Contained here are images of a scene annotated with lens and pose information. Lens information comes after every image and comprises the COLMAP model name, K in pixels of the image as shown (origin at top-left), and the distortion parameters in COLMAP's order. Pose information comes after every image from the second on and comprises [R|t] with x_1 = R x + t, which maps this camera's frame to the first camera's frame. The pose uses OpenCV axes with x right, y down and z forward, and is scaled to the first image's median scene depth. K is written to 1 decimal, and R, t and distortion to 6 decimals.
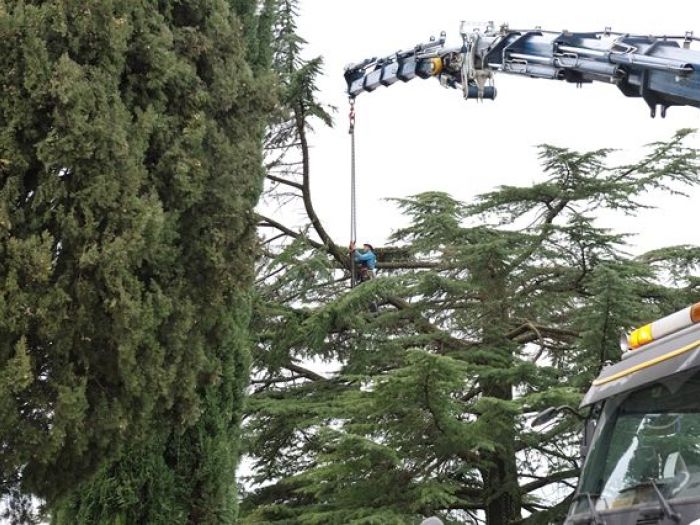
lens RADIAL K [[1270.6, 0, 350.0], [0, 1270.6, 262.5], [0, 0, 1]] dist [0.045876, 0.030591]
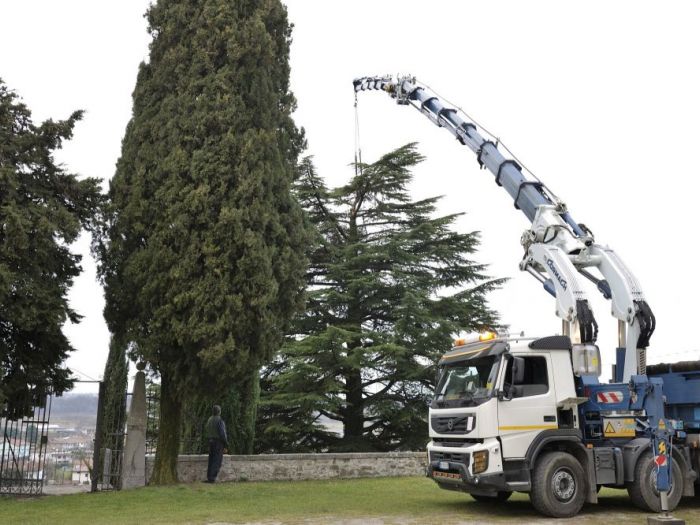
lens RADIAL K [[742.1, 0, 350.0], [0, 742.1, 262.5], [0, 0, 1]] dist [0.016228, -0.018842]
pose [[0.981185, 0.047940, 0.187021, -0.283460], [-0.052100, 0.998490, 0.017392, -0.119679], [-0.185905, -0.026809, 0.982202, -0.559544]]
